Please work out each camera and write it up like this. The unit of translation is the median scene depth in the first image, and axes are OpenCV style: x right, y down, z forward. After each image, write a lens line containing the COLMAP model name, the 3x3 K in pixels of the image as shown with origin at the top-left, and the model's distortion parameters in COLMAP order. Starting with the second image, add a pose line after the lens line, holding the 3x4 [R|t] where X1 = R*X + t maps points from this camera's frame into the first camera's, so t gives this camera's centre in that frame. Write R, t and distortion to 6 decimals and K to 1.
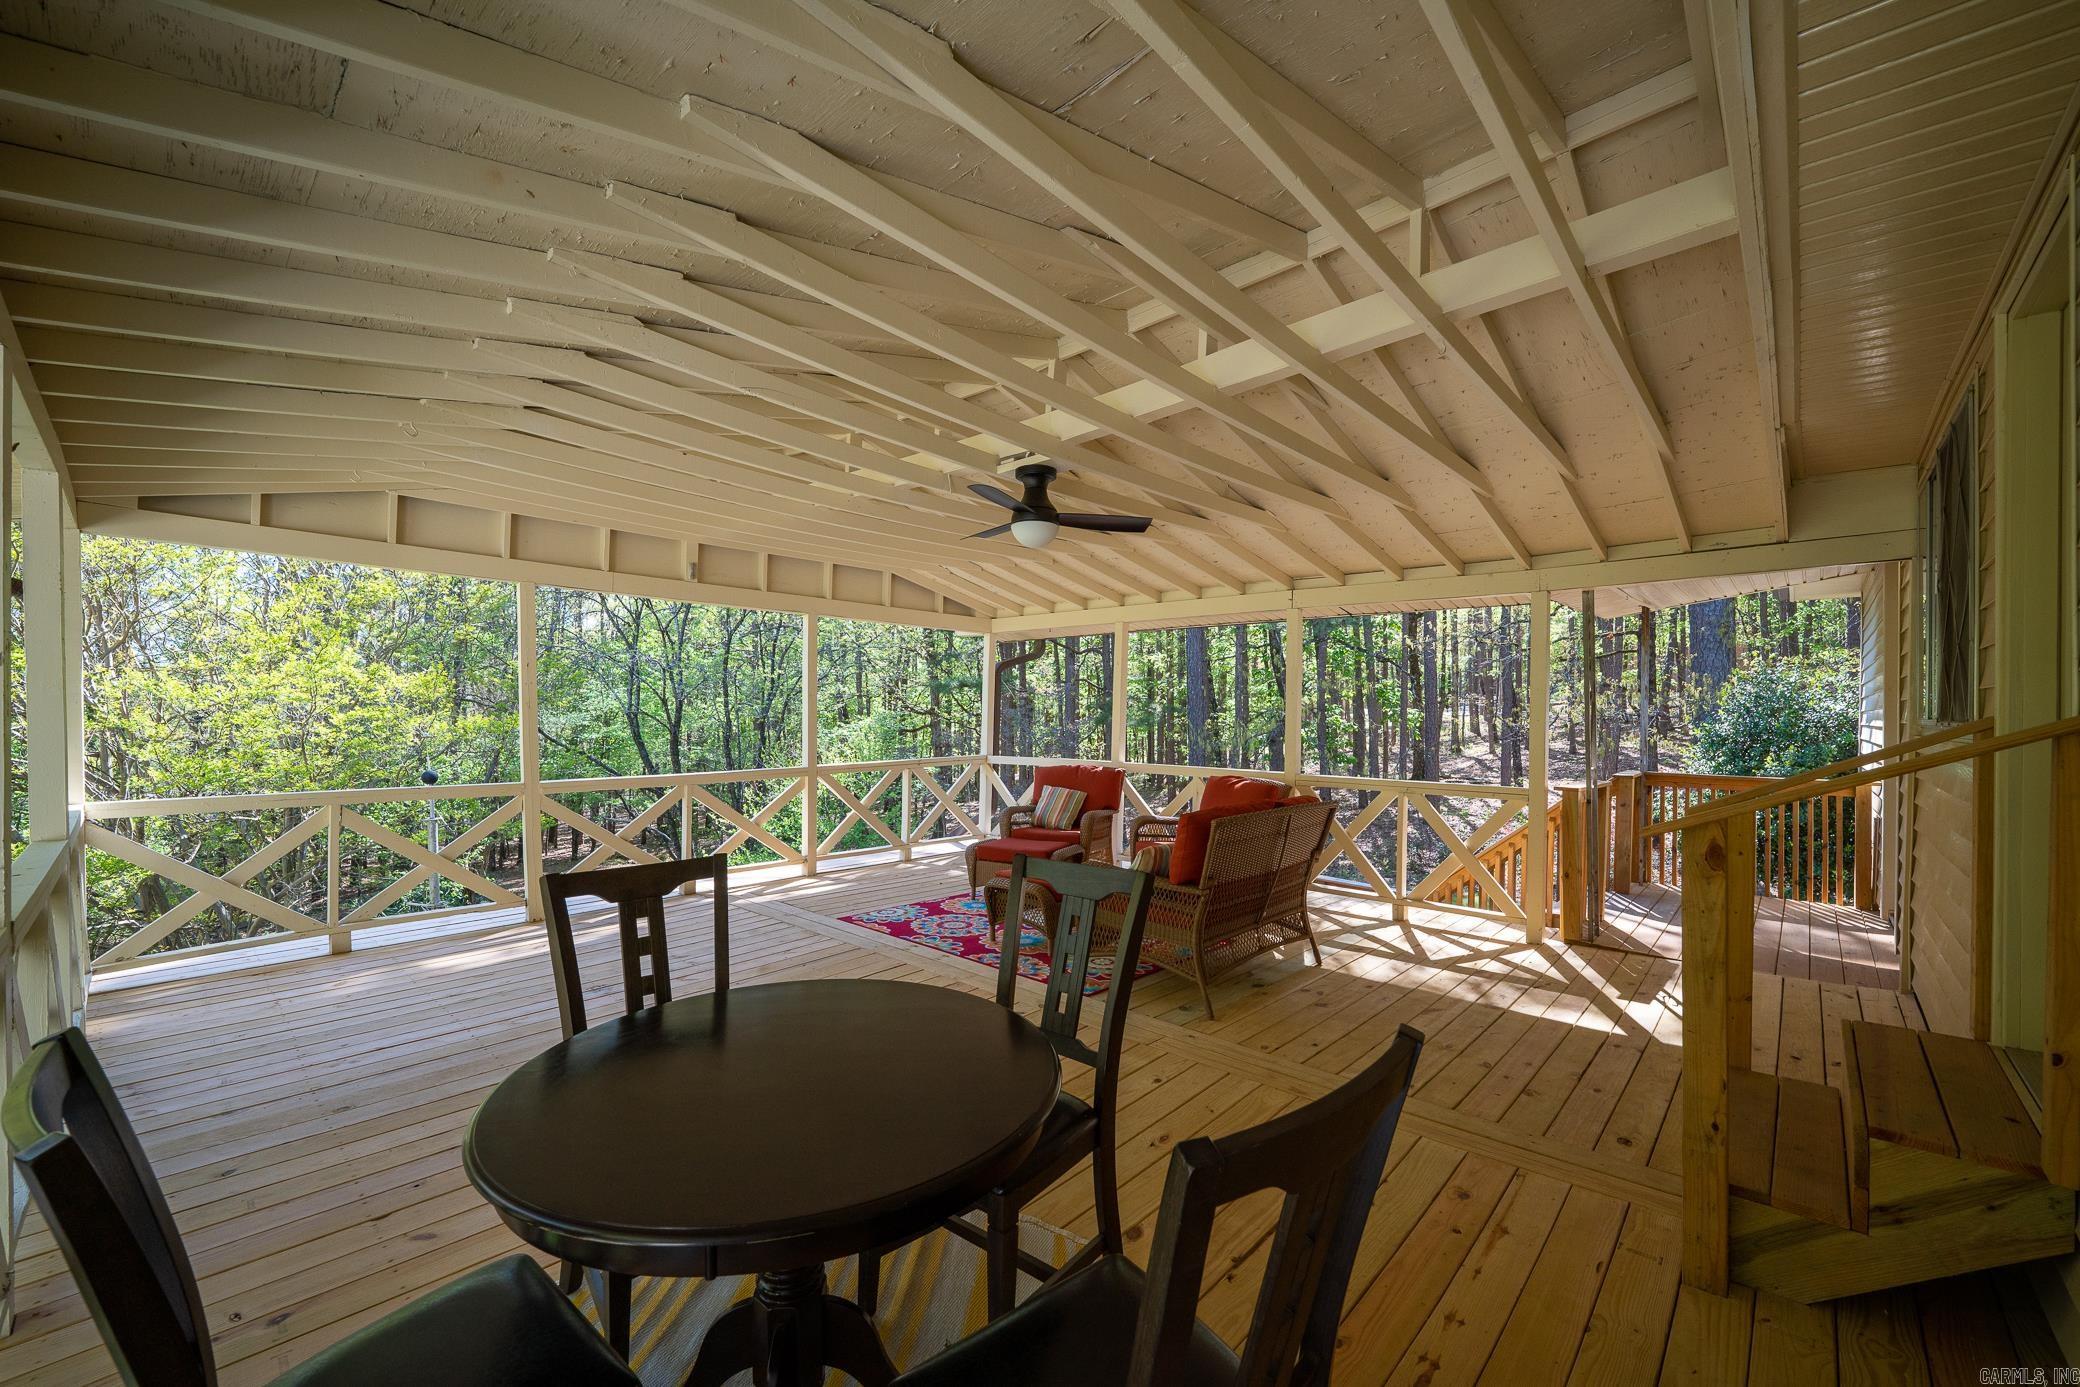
lens RADIAL K [[841.1, 0, 1040.0], [0, 841.1, 693.5], [0, 0, 1]] dist [-0.003191, -0.000027]
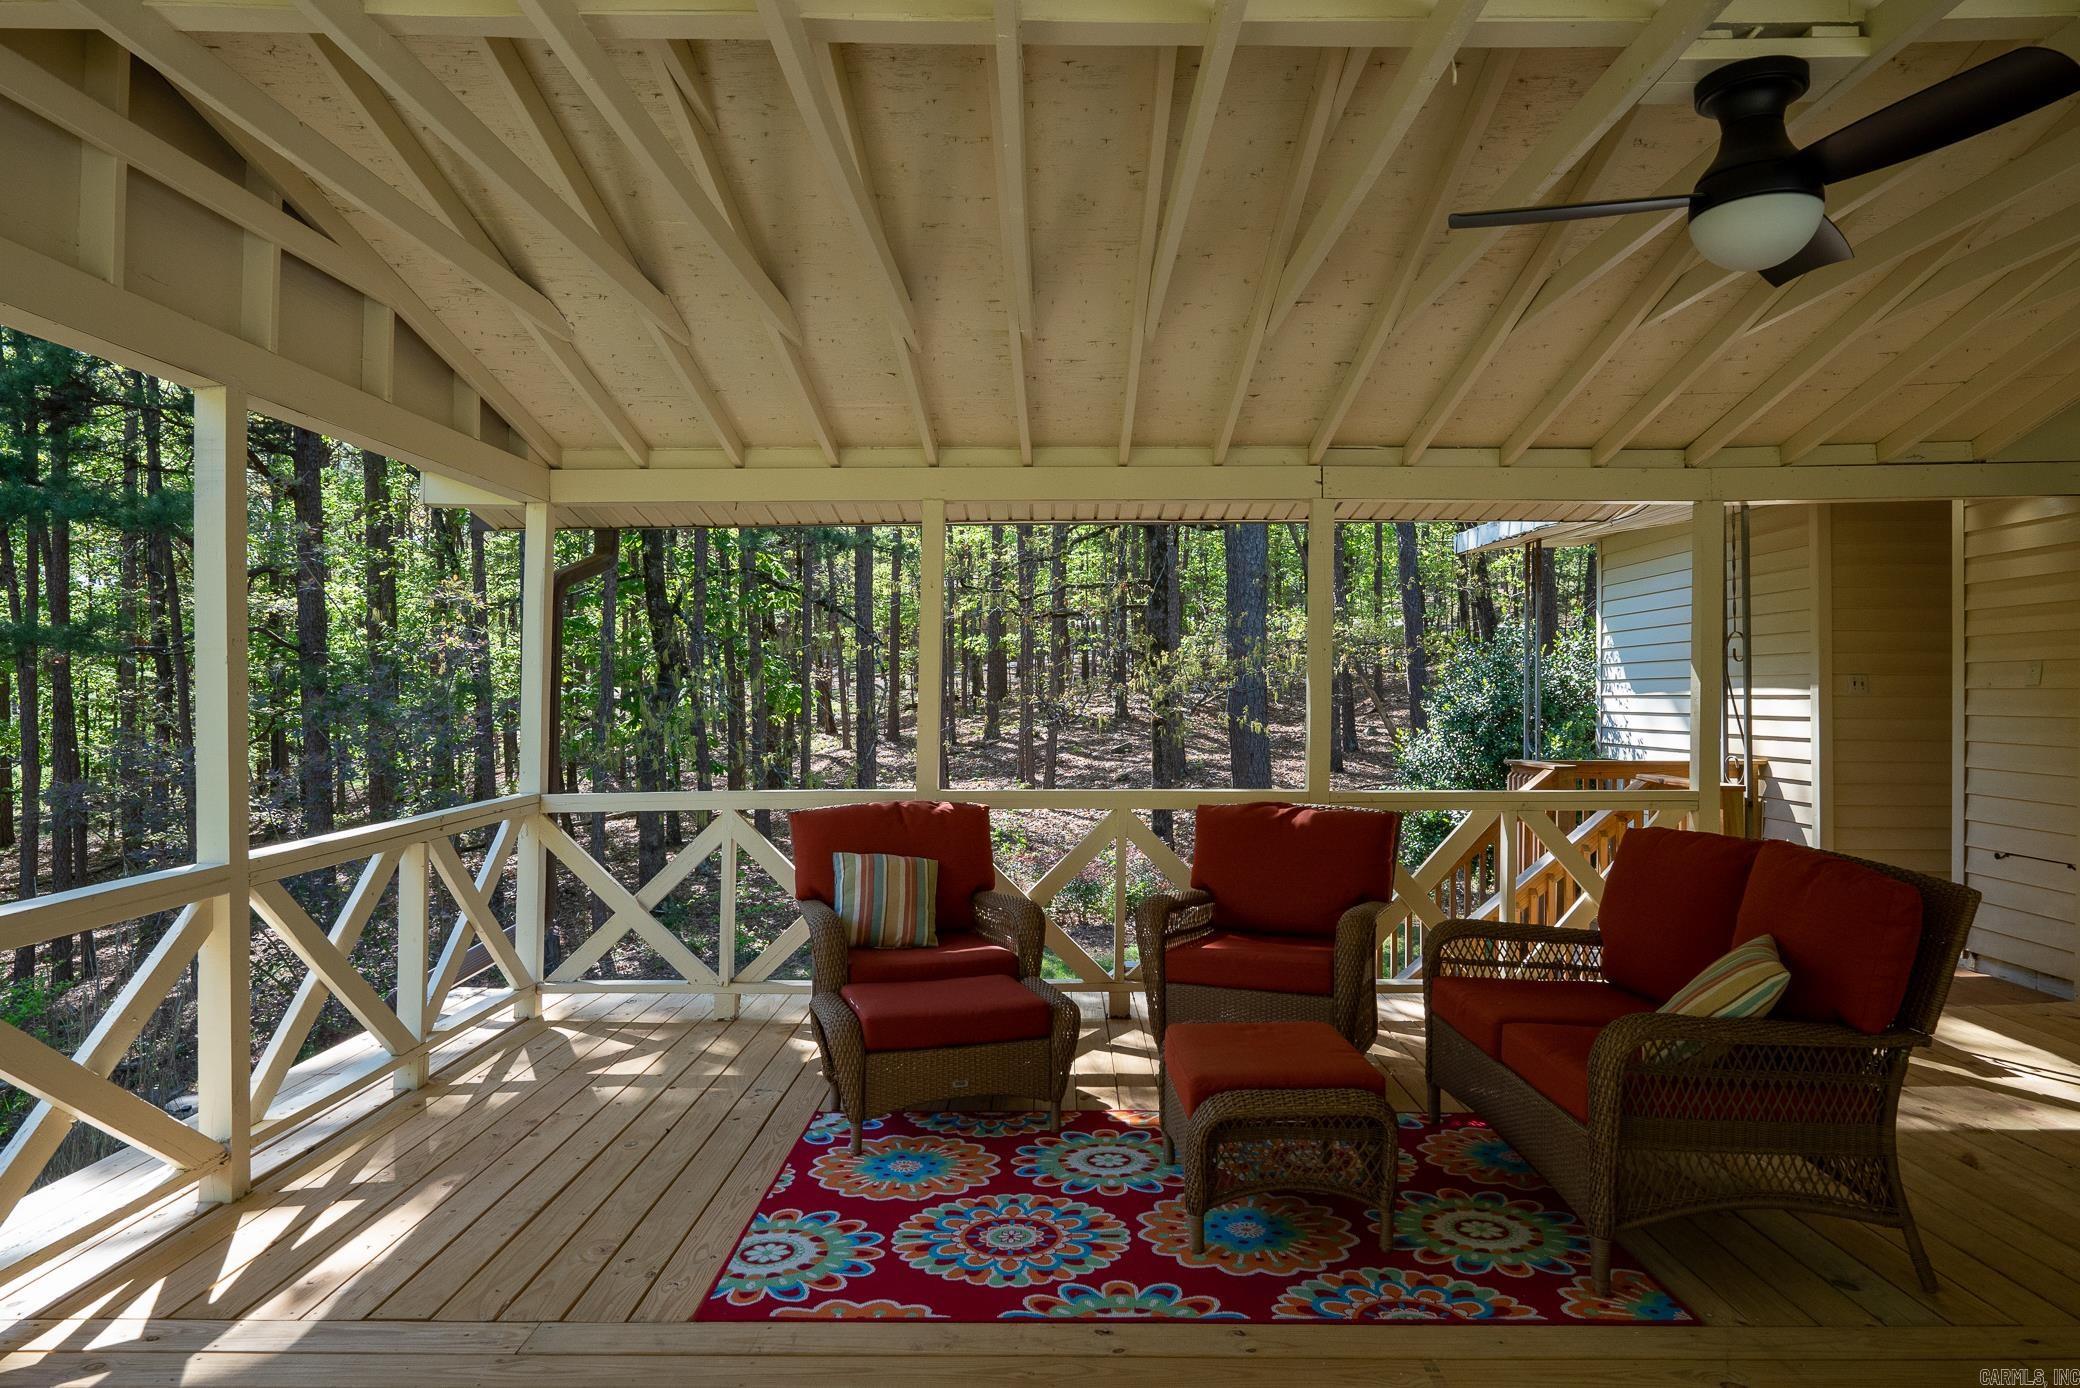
lens RADIAL K [[1316.3, 0, 1040.0], [0, 1316.3, 694.0], [0, 0, 1]] dist [-0.002073, -0.003204]
pose [[0.745435, -0.013065, 0.666450, -0.479672], [-0.002834, 0.999737, 0.022769, 0.012456], [-0.666572, -0.018862, 0.745202, 0.534335]]
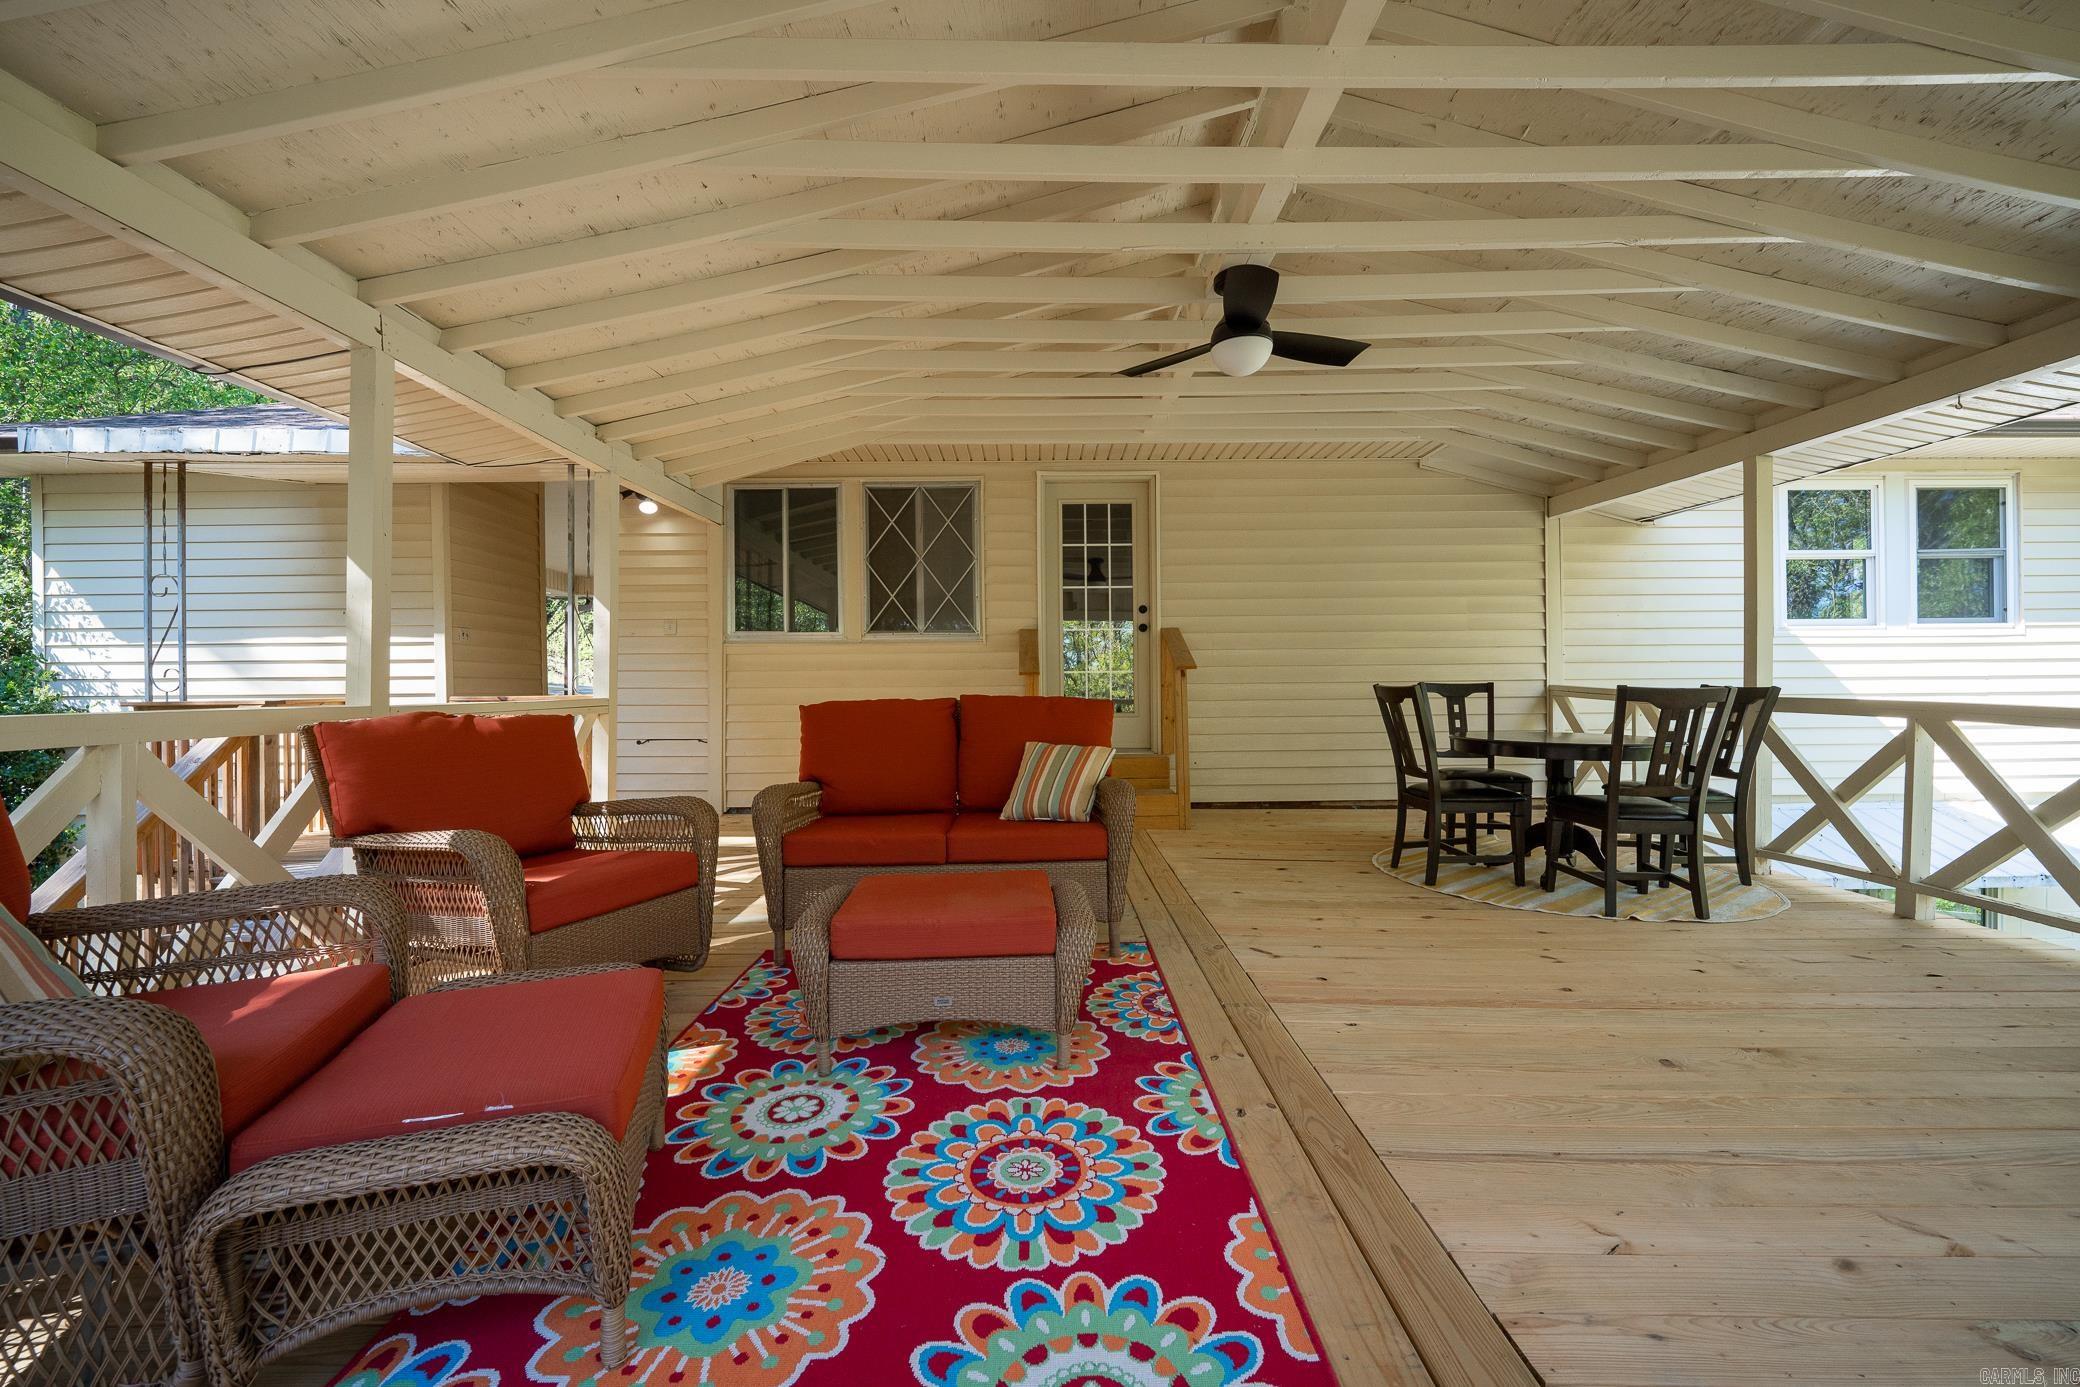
lens RADIAL K [[841.1, 0, 1040.0], [0, 841.1, 693.5], [0, 0, 1]] dist [-0.003191, -0.000027]
pose [[-0.681585, -0.015479, 0.731576, -0.328893], [-0.015304, 0.999859, 0.006897, 0.089854], [-0.731579, -0.006495, -0.681725, 1.188249]]
